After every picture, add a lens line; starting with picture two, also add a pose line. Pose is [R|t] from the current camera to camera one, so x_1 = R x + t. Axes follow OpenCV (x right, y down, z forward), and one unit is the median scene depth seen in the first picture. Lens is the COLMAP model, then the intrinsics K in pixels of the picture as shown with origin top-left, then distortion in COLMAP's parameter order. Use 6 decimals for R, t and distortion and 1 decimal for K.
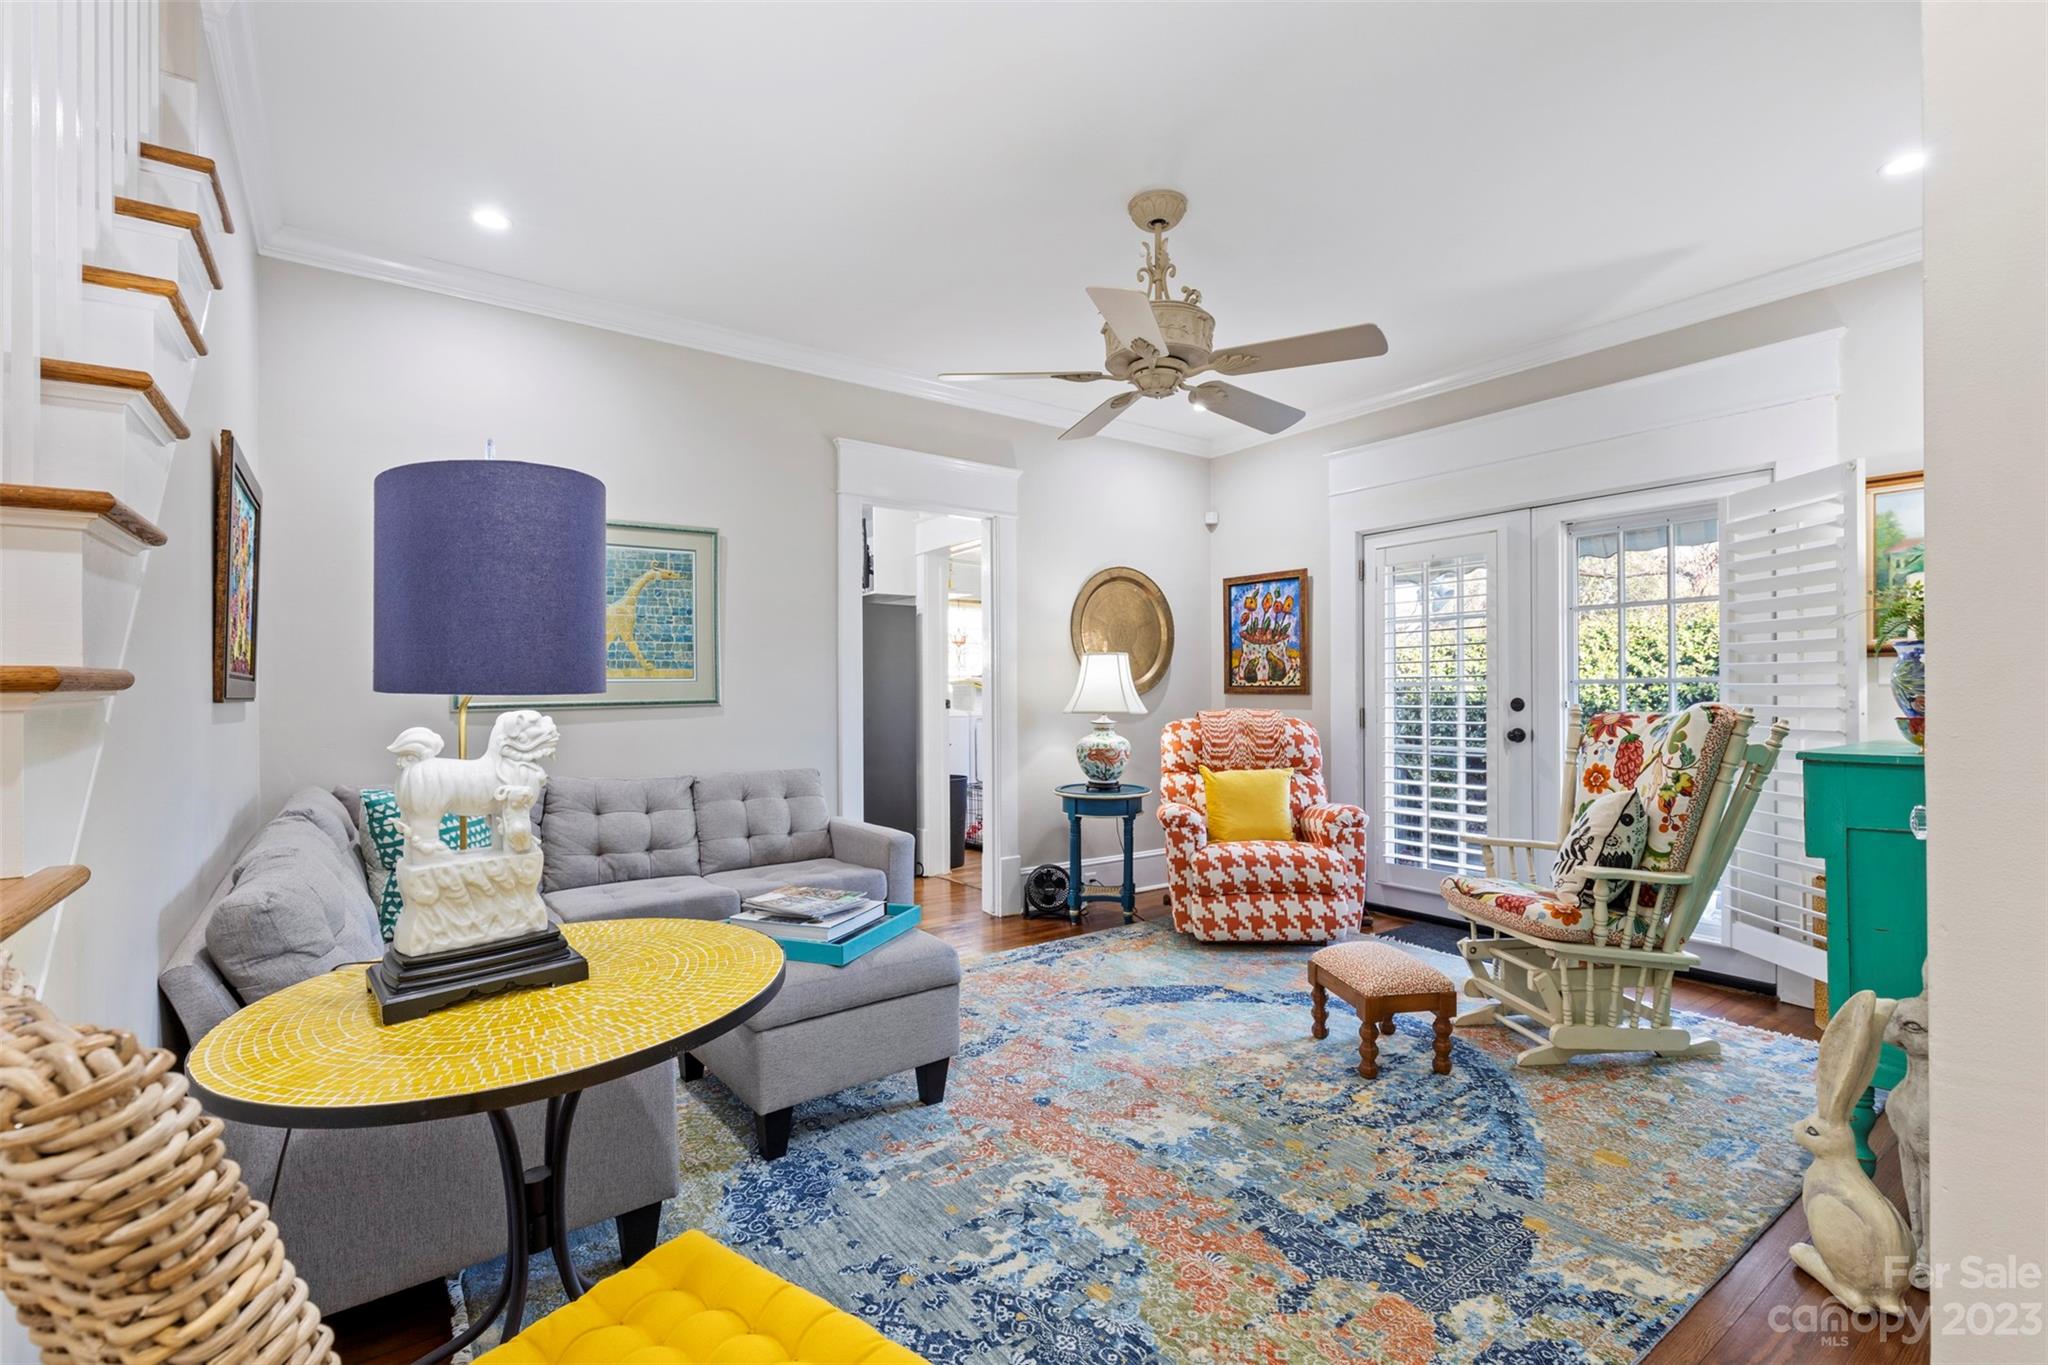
lens RADIAL K [[938.7, 0, 1036.1], [0, 938.7, 705.6], [0, 0, 1]] dist [0.011113, 0.000046]
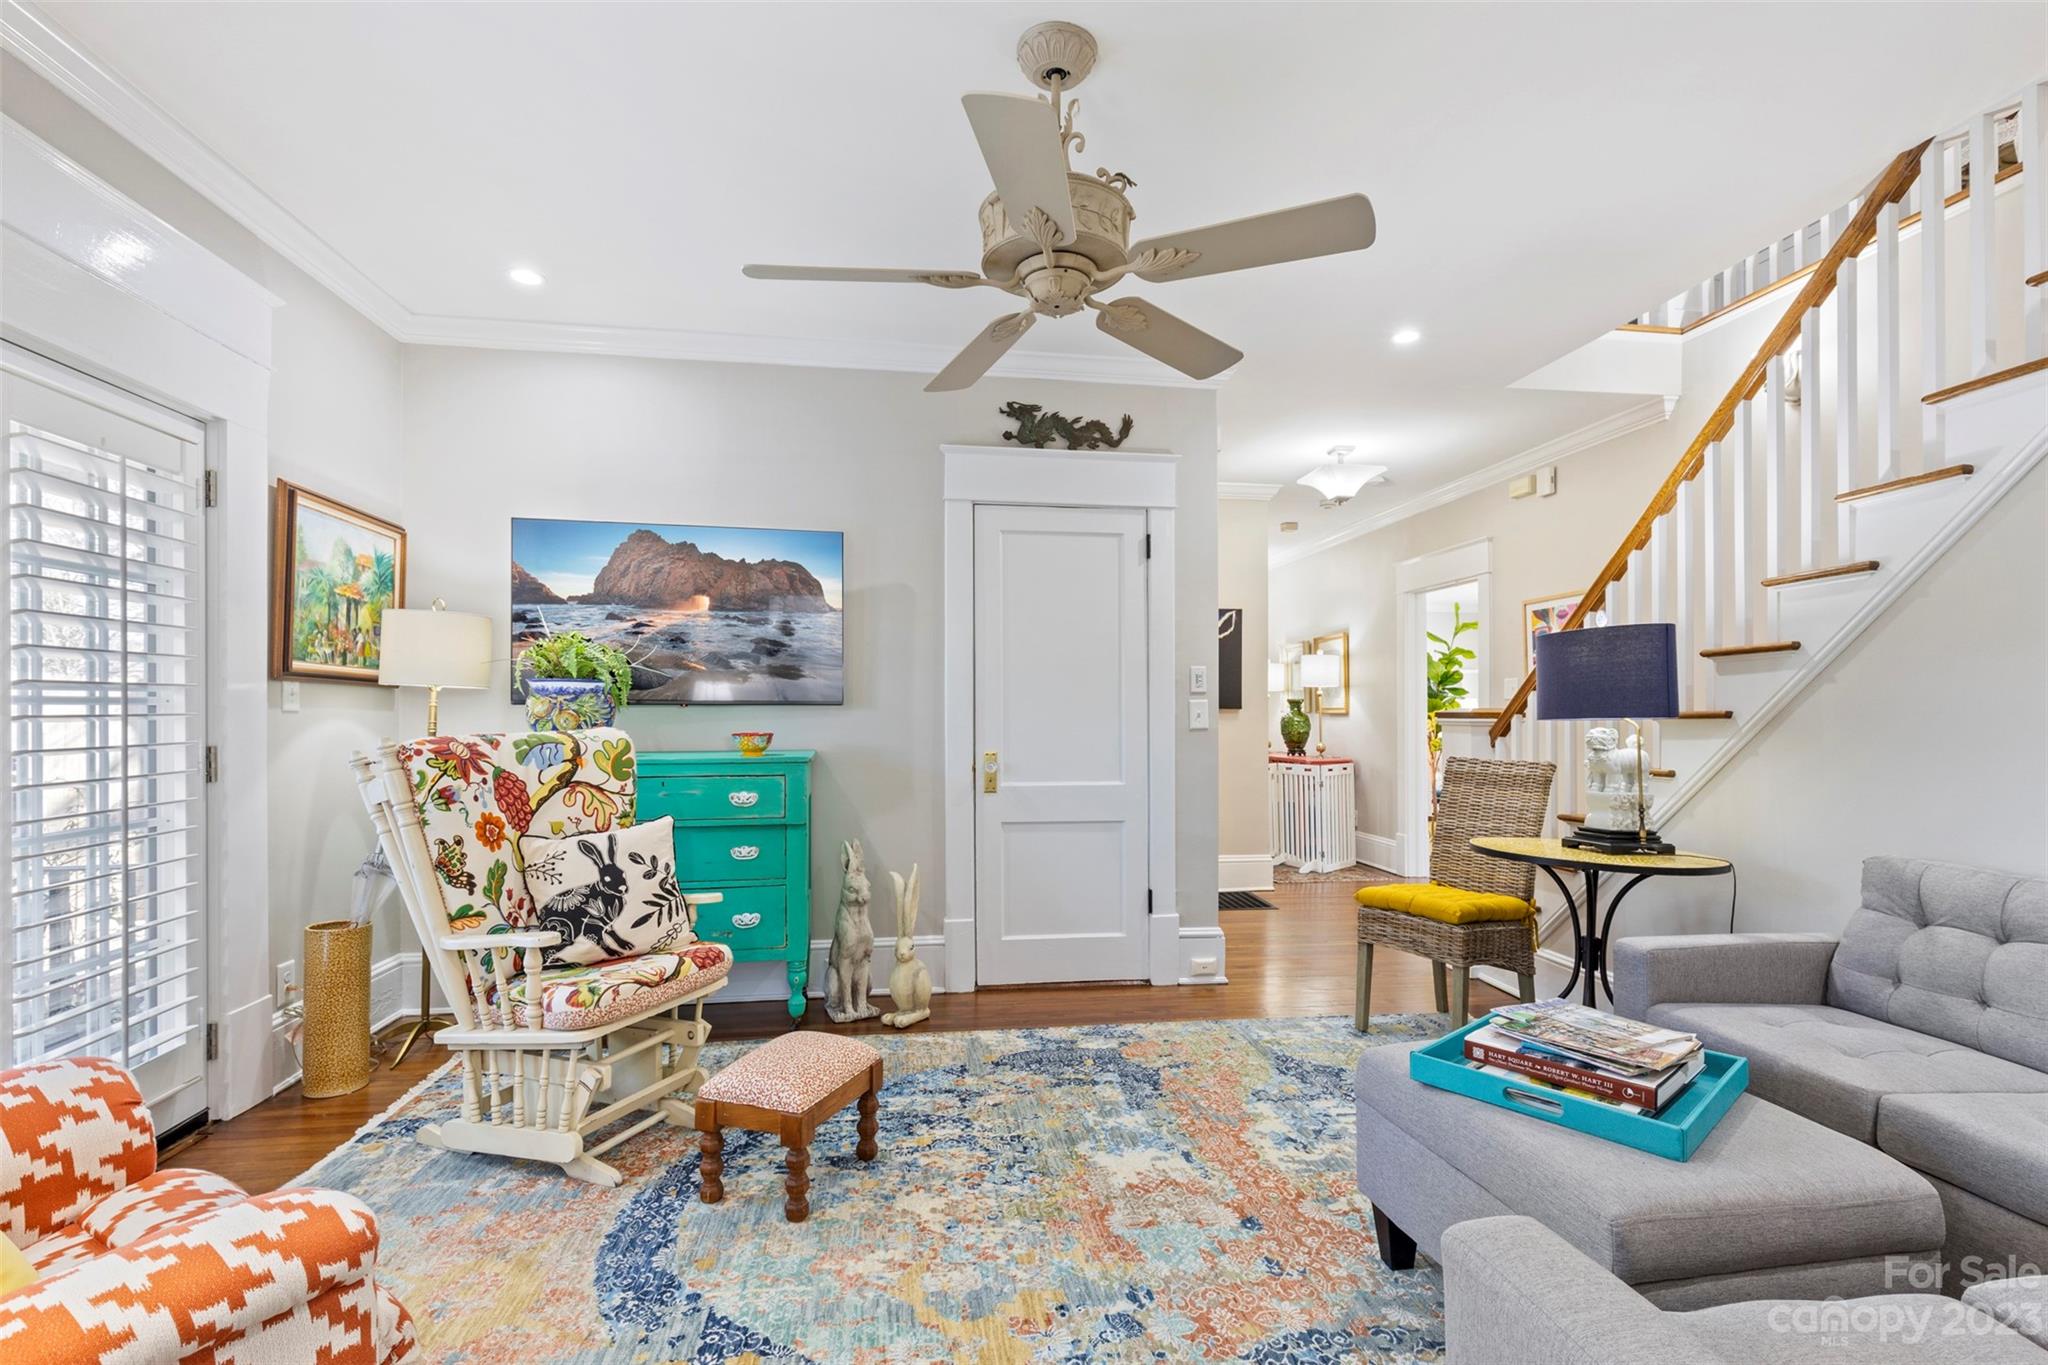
lens RADIAL K [[946.2, 0, 1036.1], [0, 946.2, 718.9], [0, 0, 1]] dist [0.013255, 0.000111]
pose [[-0.883570, 0.001230, 0.468297, -0.230660], [0.008168, 0.999885, 0.012785, -0.029317], [-0.468227, 0.015121, -0.883479, 1.948101]]
